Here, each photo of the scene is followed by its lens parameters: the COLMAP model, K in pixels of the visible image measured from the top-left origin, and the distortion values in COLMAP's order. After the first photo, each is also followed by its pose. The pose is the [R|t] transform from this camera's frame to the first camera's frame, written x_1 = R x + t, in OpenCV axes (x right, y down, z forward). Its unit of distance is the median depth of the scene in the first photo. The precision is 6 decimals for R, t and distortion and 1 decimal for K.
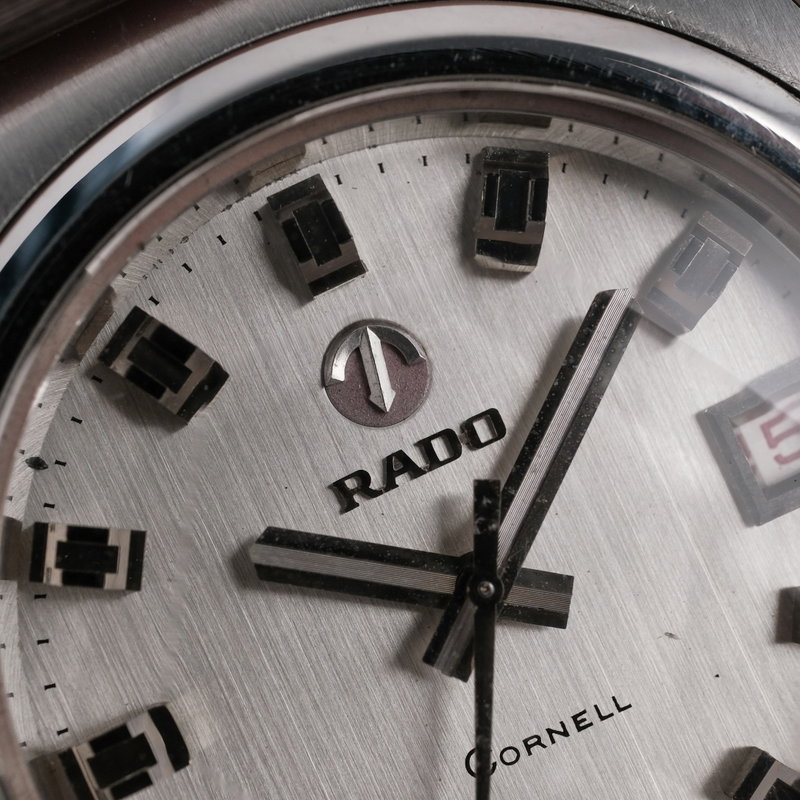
lens RADIAL K [[1779.4, 0, 400.0], [0, 1779.4, 400.0], [0, 0, 1]] dist [0.000459, -0.172587]
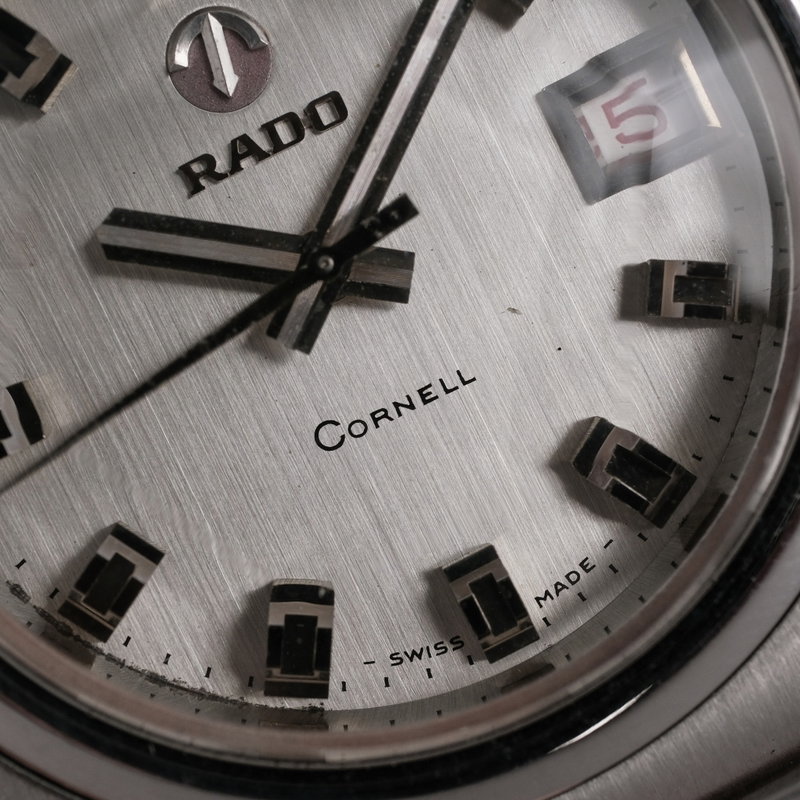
lens RADIAL K [[1779.4, 0, 400.0], [0, 1779.4, 400.0], [0, 0, 1]] dist [0.000459, -0.172587]
pose [[0.999363, -0.020395, -0.029297, 0.116620], [0.022326, 0.997491, 0.067175, 0.114237], [0.027854, -0.067786, 0.997311, -0.029032]]
